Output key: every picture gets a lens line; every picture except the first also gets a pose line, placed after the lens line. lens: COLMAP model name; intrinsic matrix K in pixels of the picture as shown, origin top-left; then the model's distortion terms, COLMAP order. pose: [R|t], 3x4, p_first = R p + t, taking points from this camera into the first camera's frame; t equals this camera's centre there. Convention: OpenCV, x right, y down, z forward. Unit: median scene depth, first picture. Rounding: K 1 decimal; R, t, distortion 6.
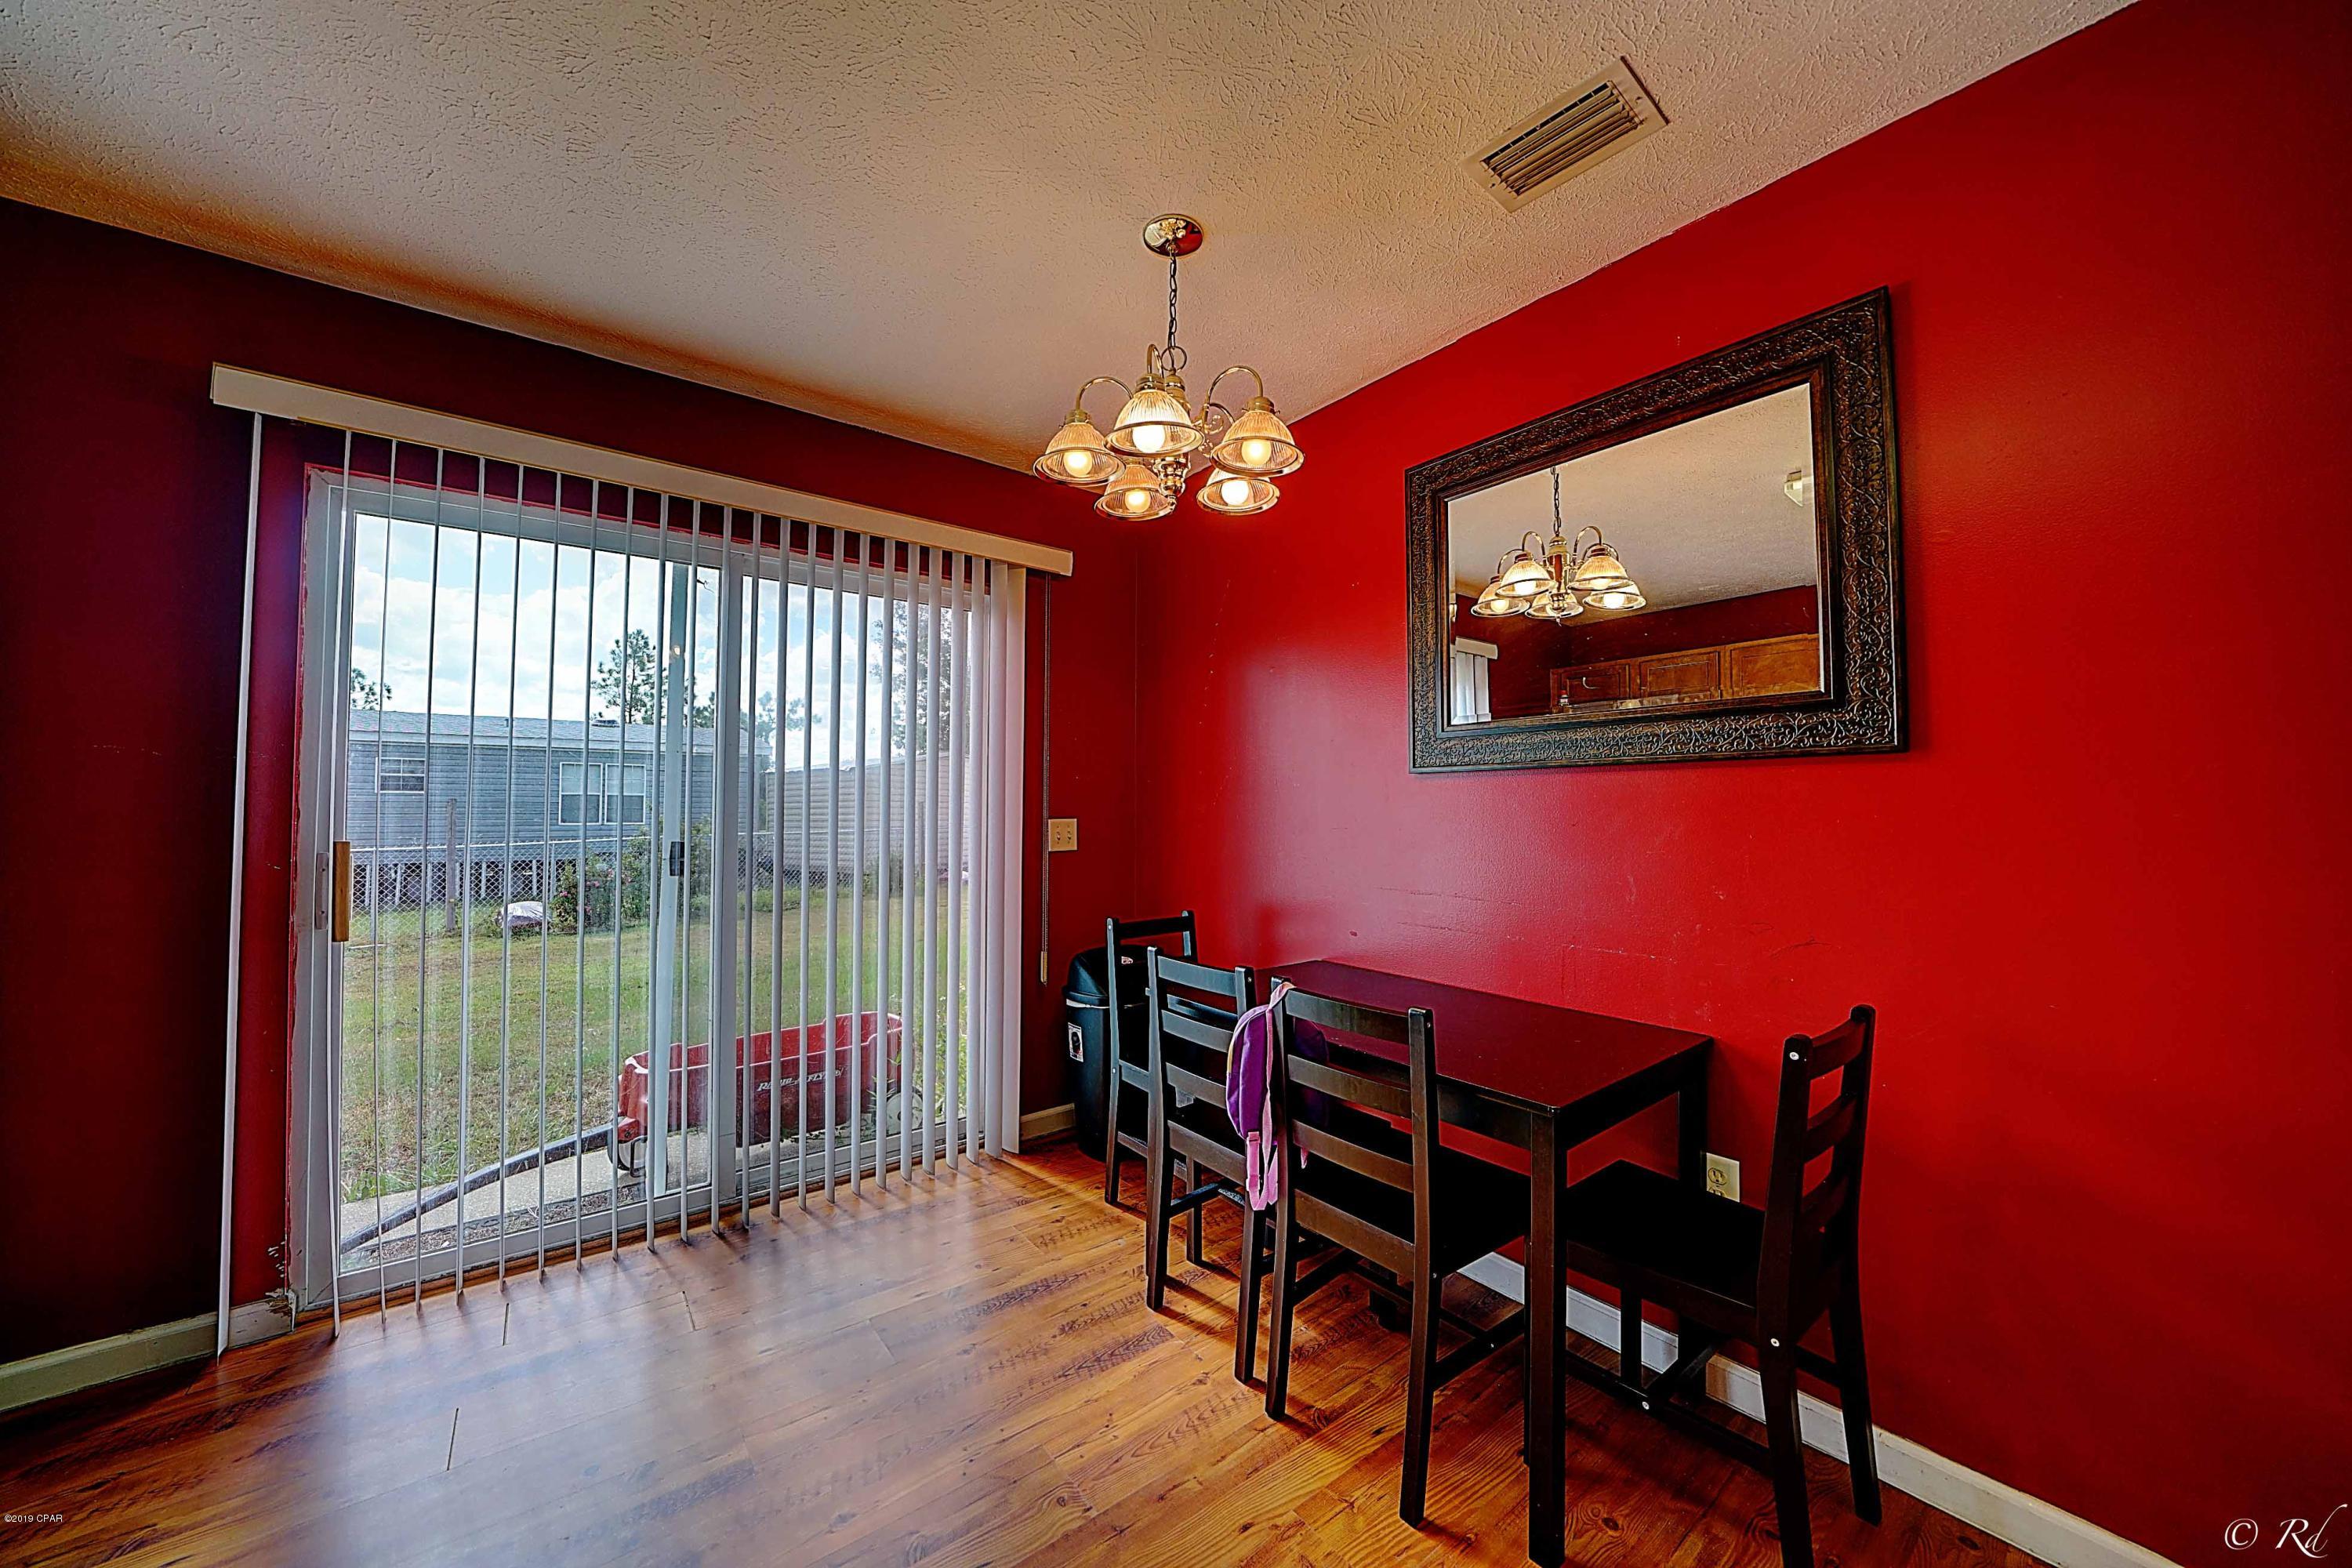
lens RADIAL K [[817.4, 0, 1167.1], [0, 817.4, 787.5], [0, 0, 1]] dist [-0.022760, 0.001882]
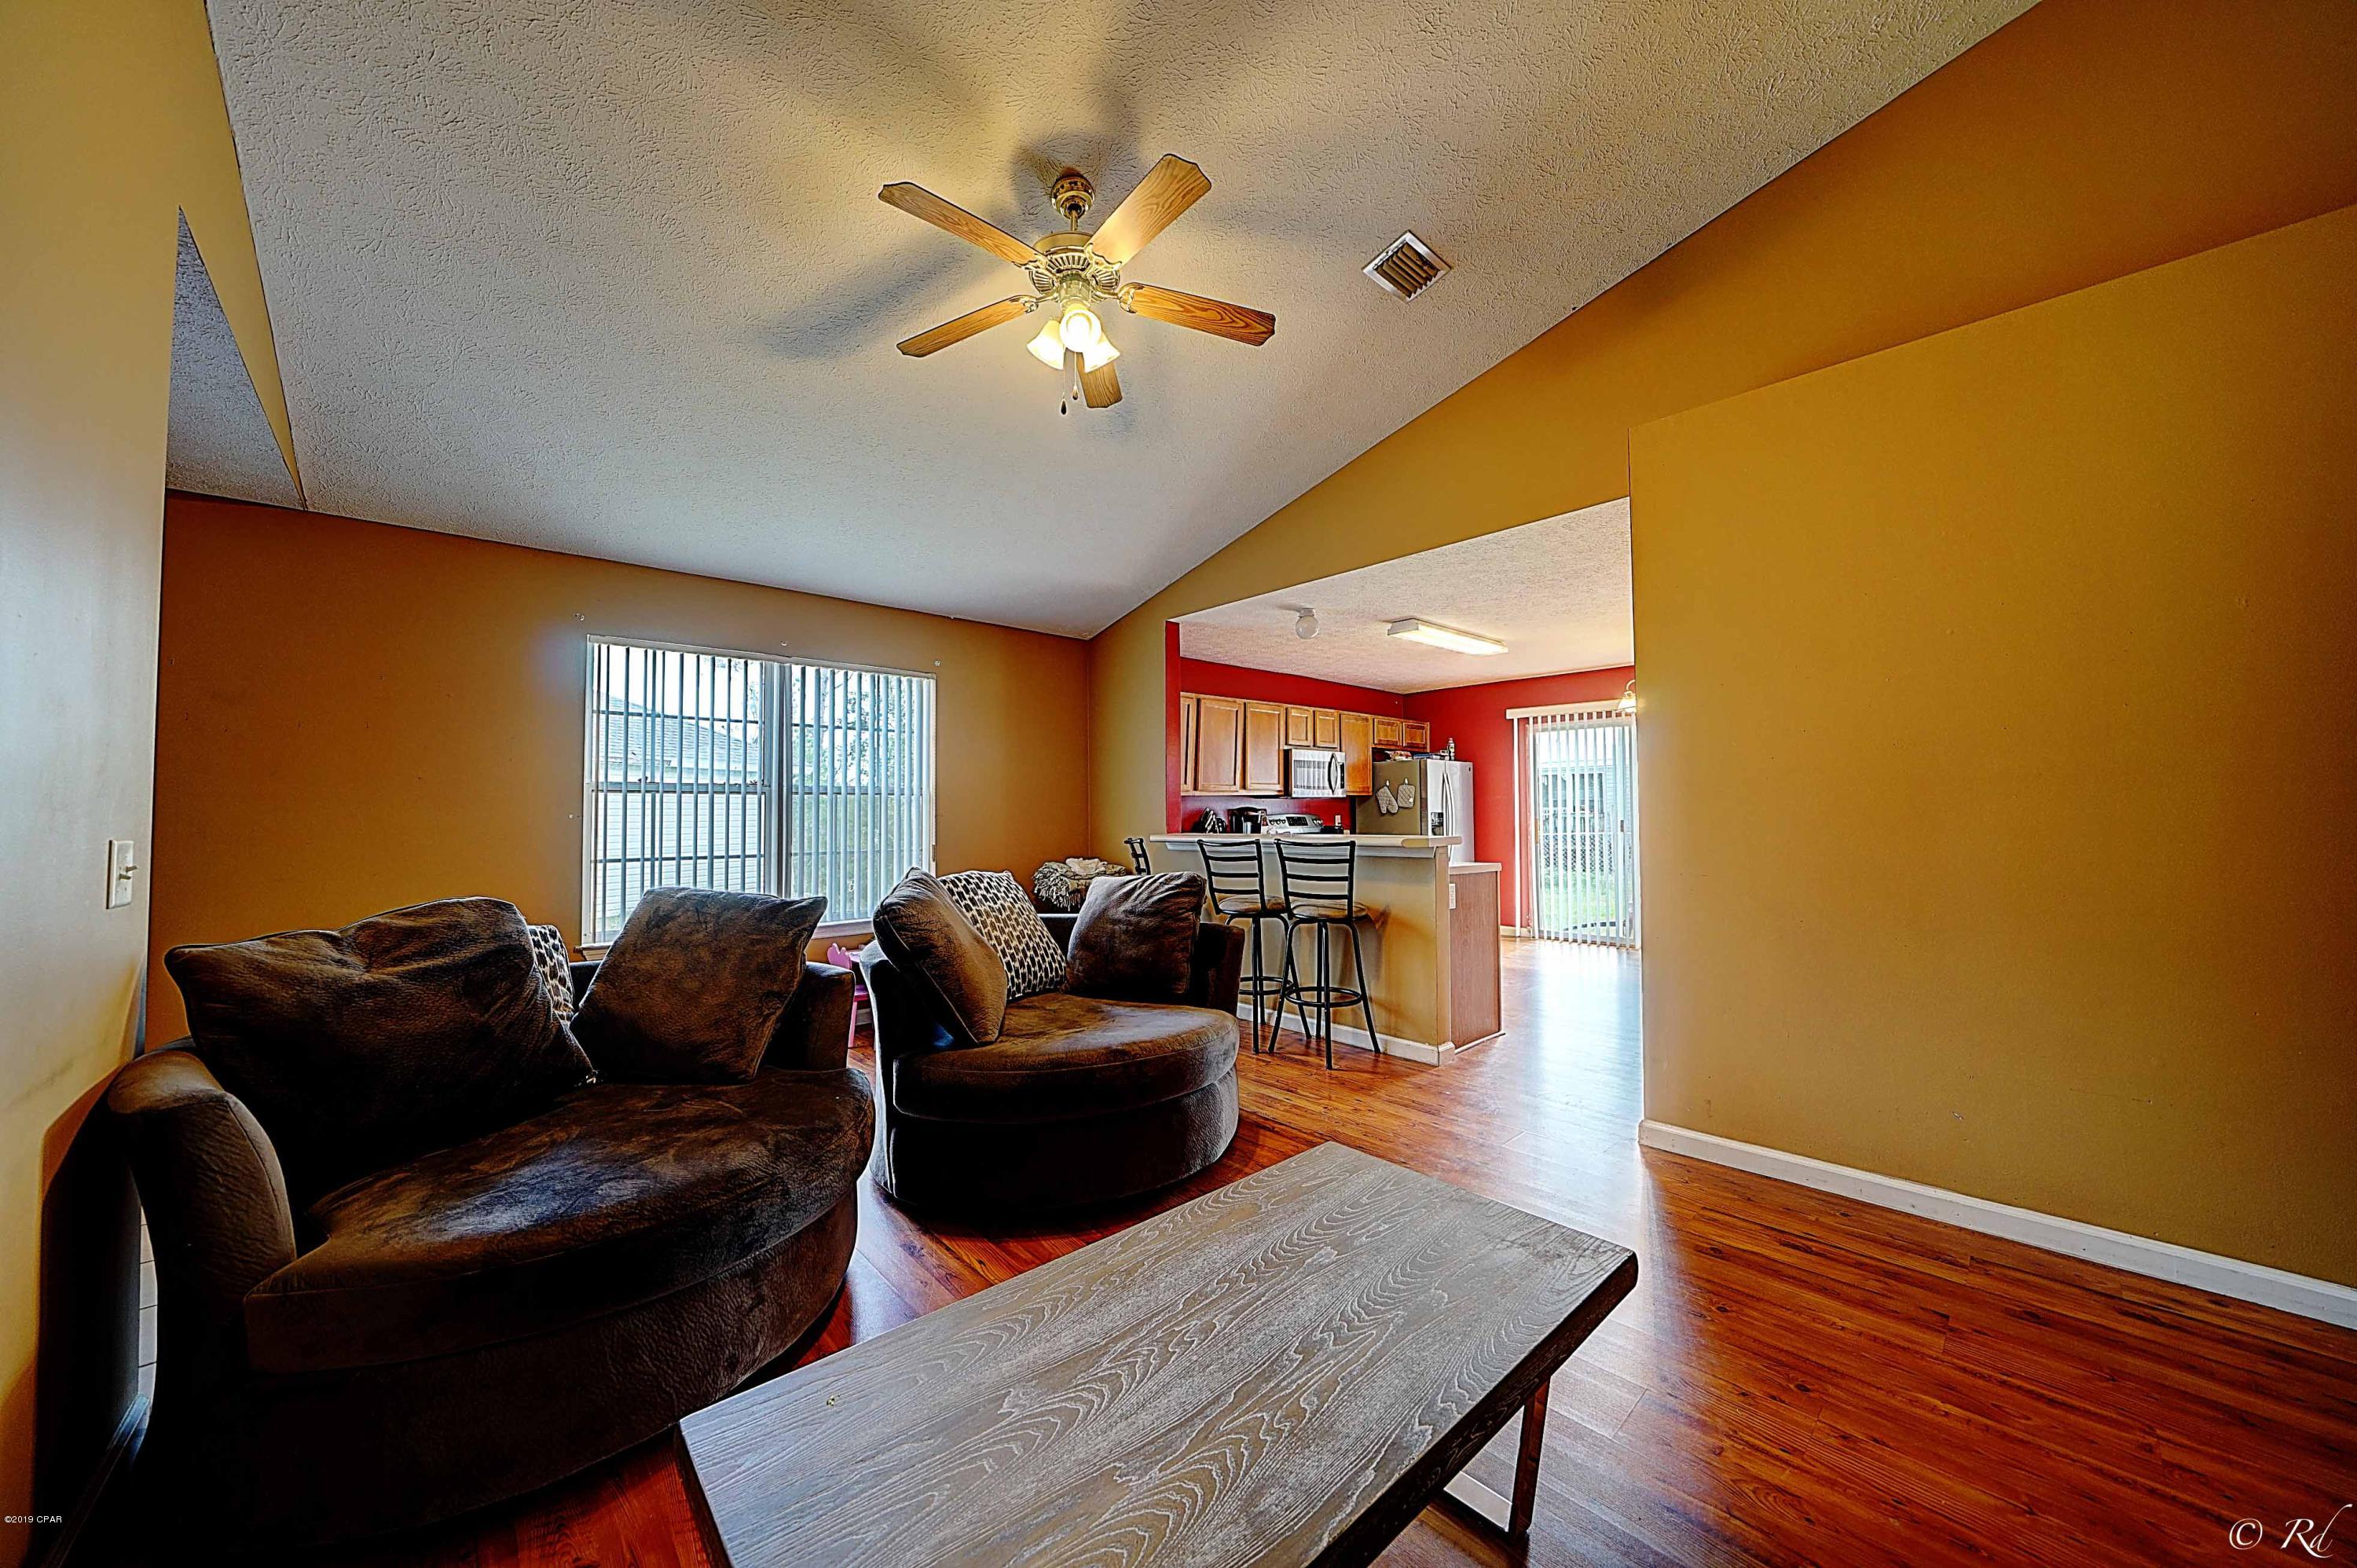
lens RADIAL K [[819.1, 0, 1174.3], [0, 819.1, 788.1], [0, 0, 1]] dist [-0.022760, 0.001882]
pose [[0.088415, -0.031722, -0.995579, 2.331427], [0.031533, 0.999081, -0.029033, -0.018479], [0.995584, -0.028827, 0.089334, -0.938594]]
